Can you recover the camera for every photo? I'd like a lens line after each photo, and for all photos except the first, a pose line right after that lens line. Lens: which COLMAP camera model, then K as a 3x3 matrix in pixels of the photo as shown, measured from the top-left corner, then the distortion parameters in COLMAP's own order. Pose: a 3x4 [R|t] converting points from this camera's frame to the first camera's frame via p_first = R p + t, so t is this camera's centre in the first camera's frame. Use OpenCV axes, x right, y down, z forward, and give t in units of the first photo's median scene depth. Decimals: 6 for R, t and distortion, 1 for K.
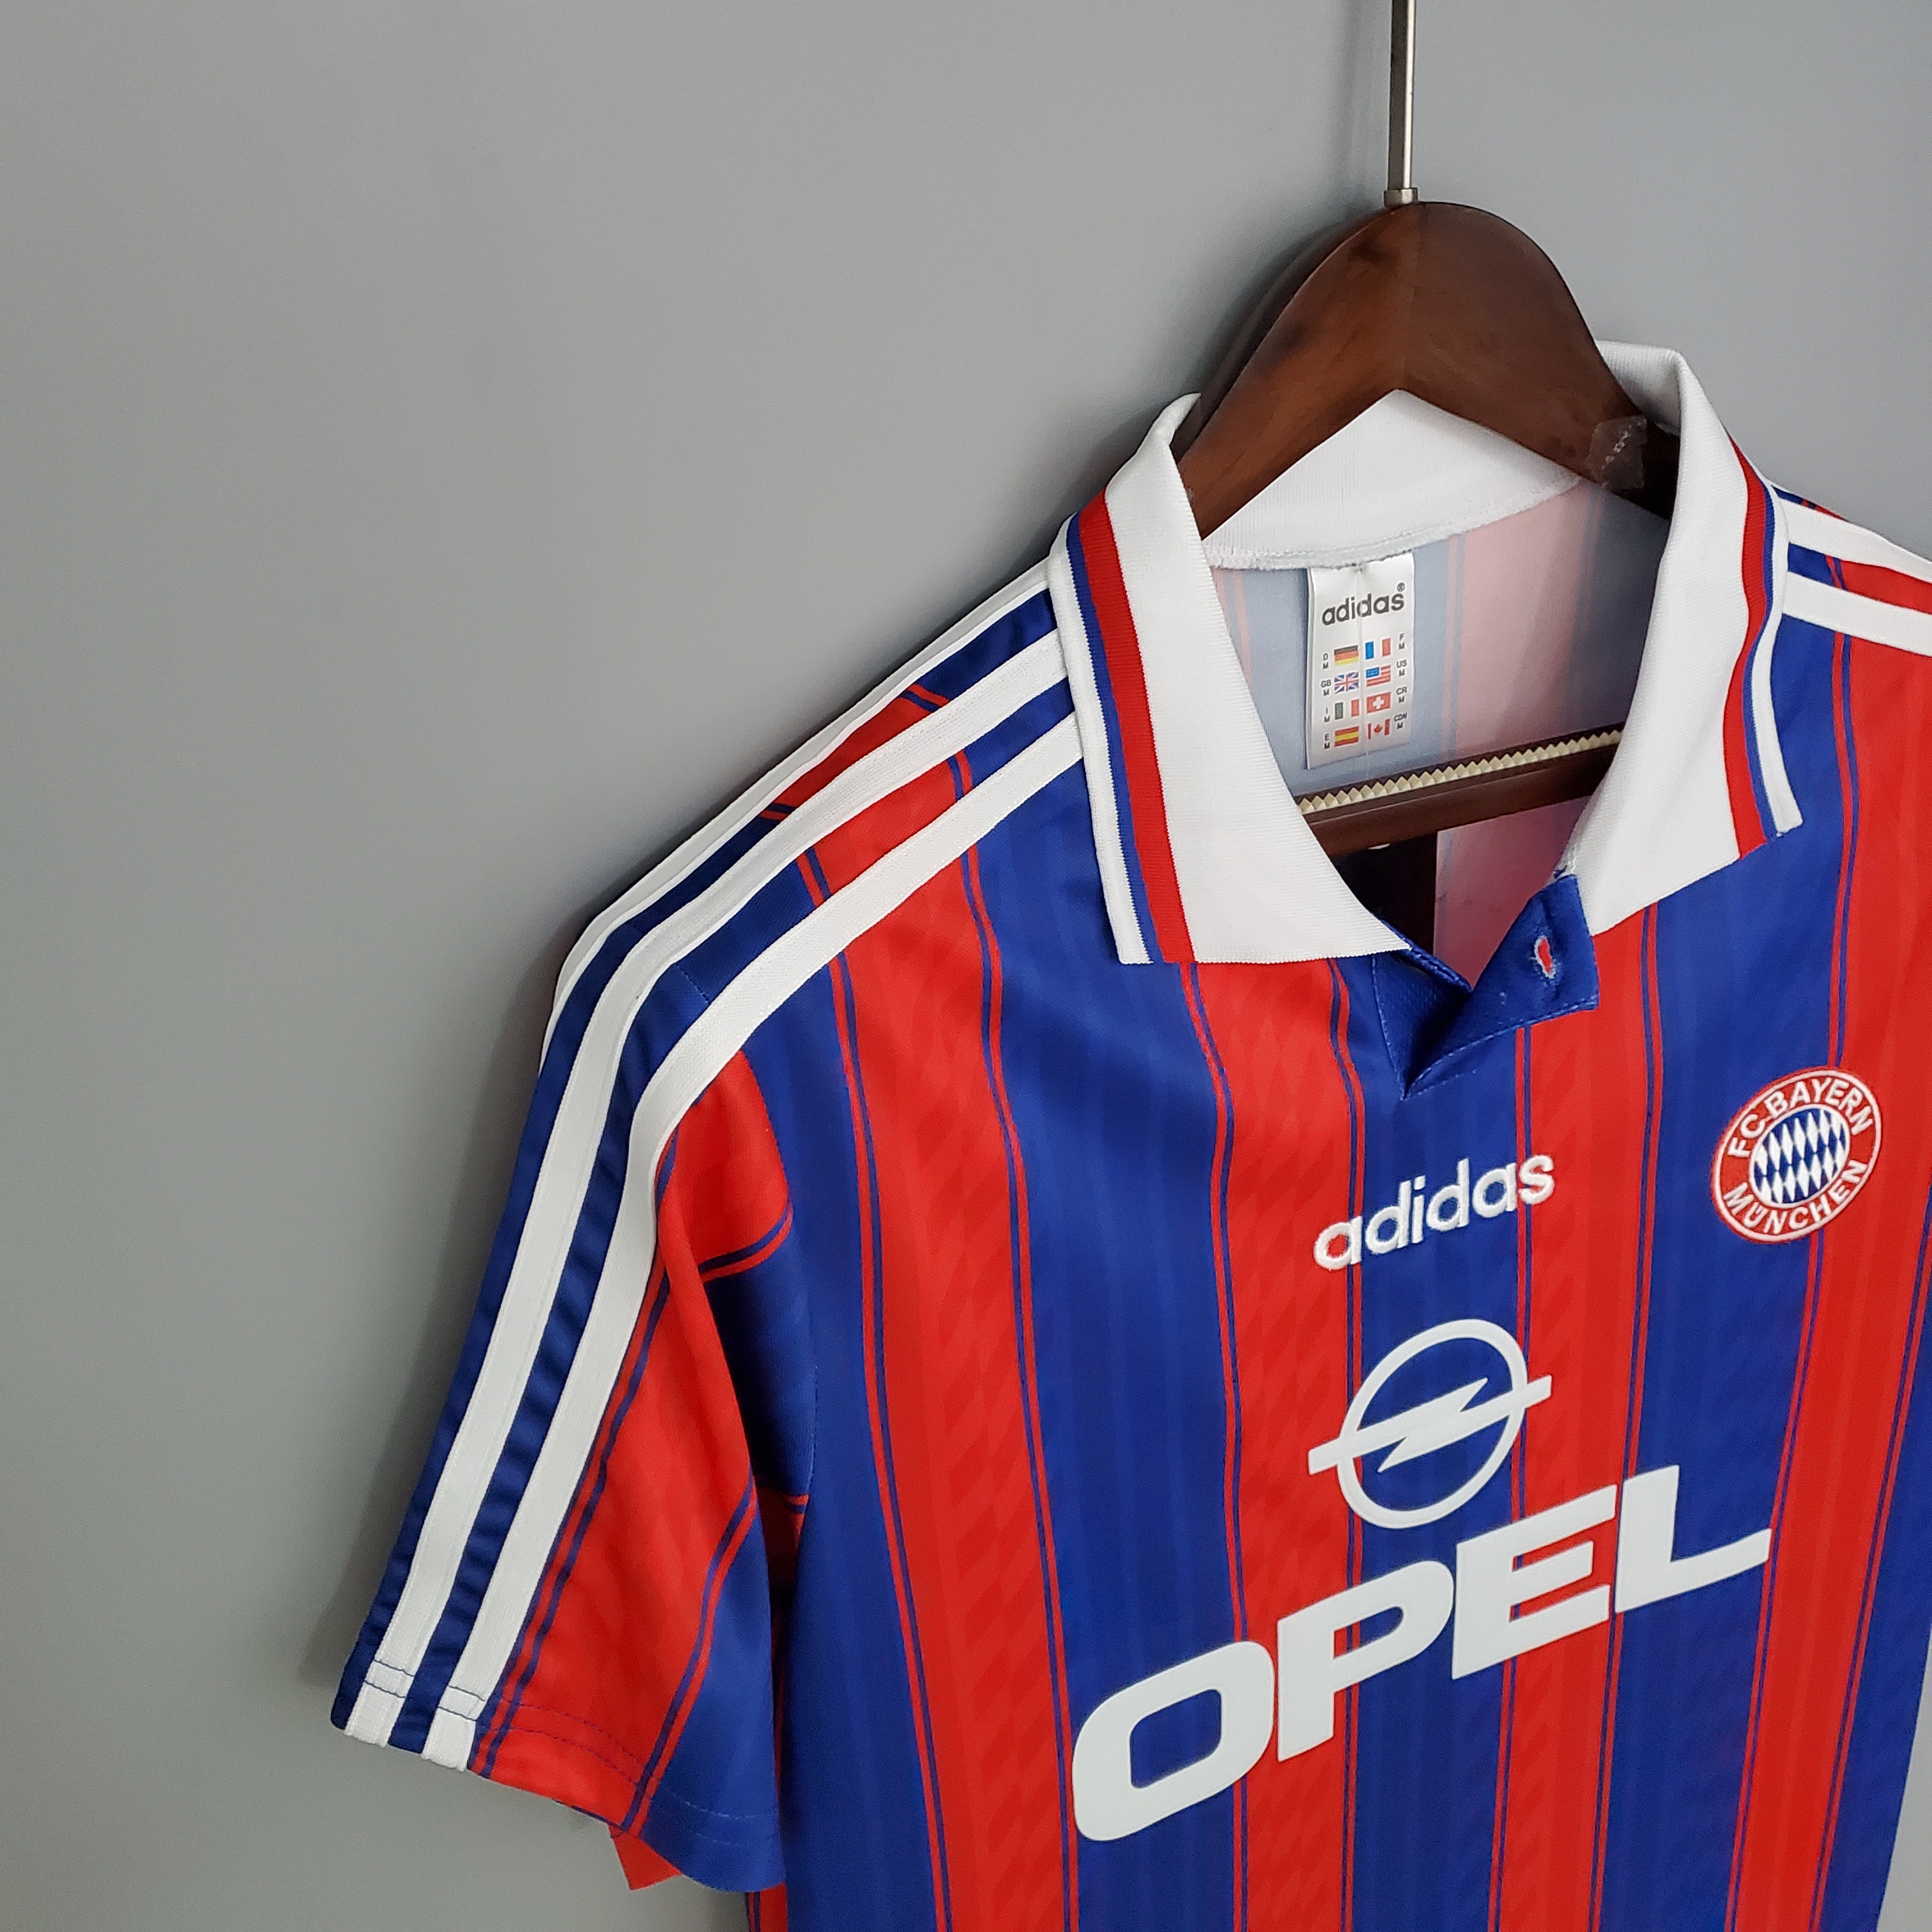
lens RADIAL K [[1900.2, 0, 987.7], [0, 1900.2, 921.4], [0, 0, 1]] dist [0.106383, -0.336611]
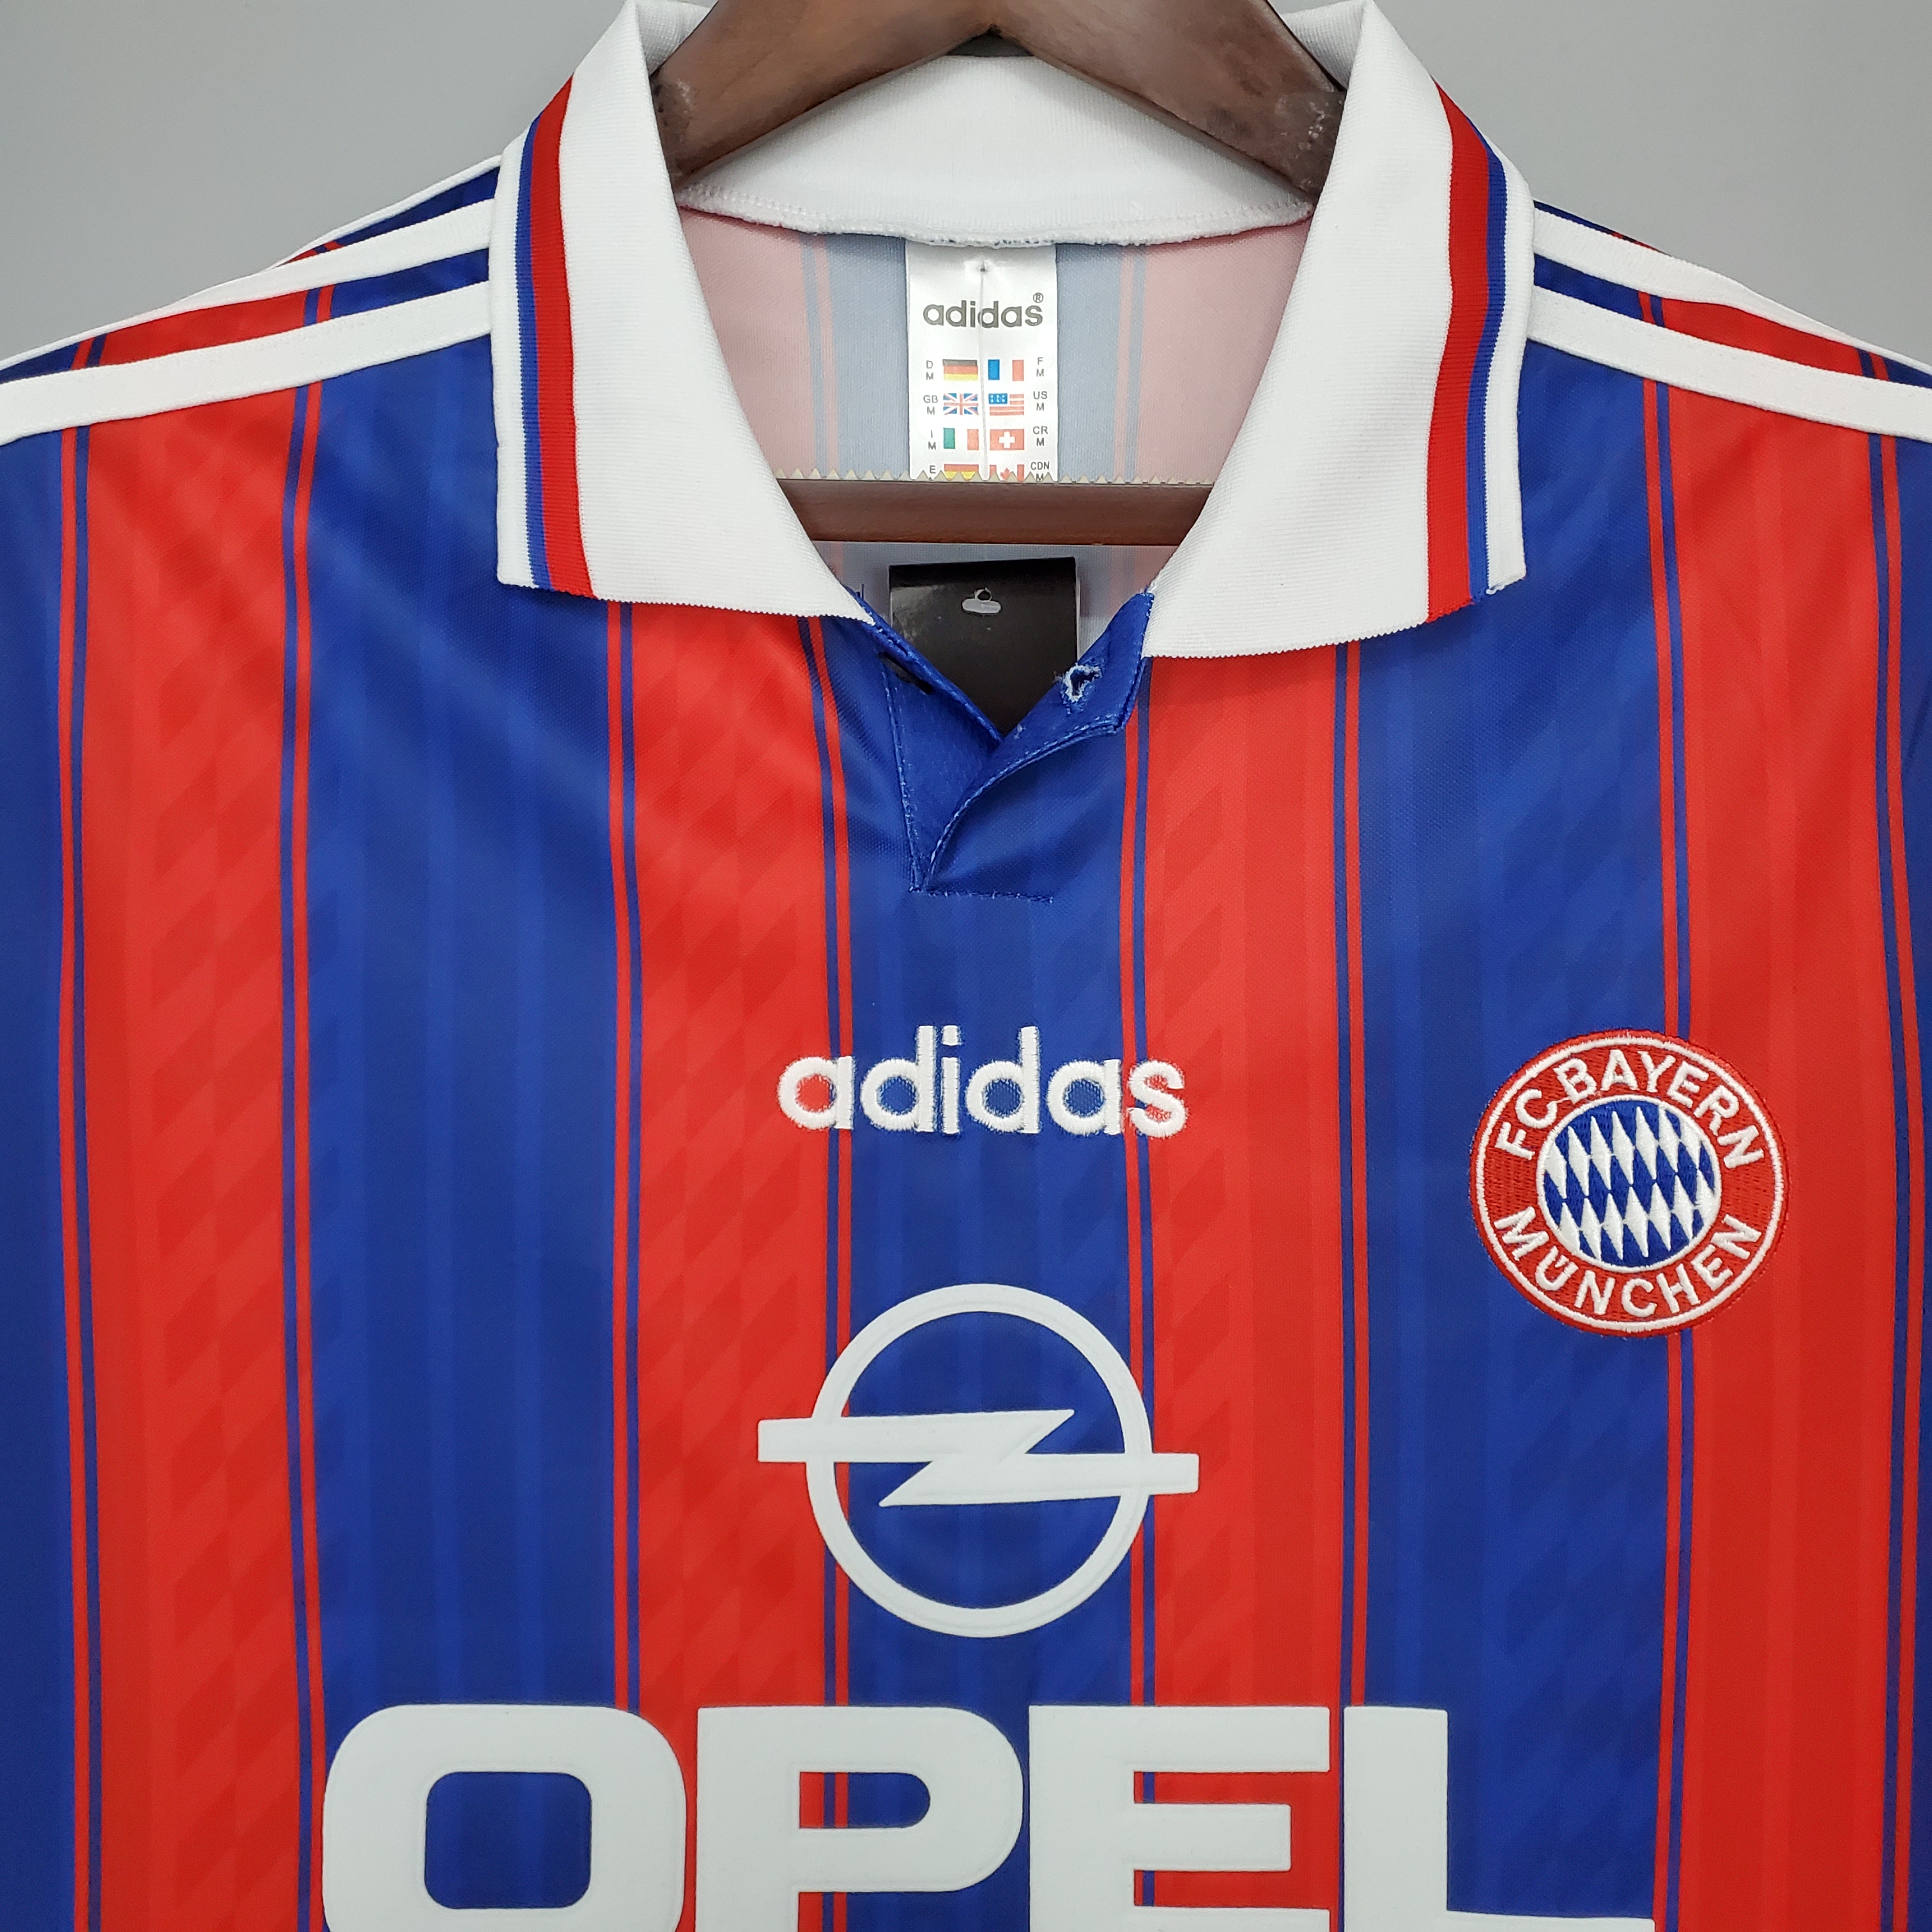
lens RADIAL K [[1900.2, 0, 987.7], [0, 1900.2, 921.4], [0, 0, 1]] dist [0.106383, -0.336611]
pose [[0.918626, 0.084108, -0.386073, 0.474494], [-0.218817, 0.921864, -0.319822, 0.299540], [0.329007, 0.378276, 0.865252, 0.342481]]
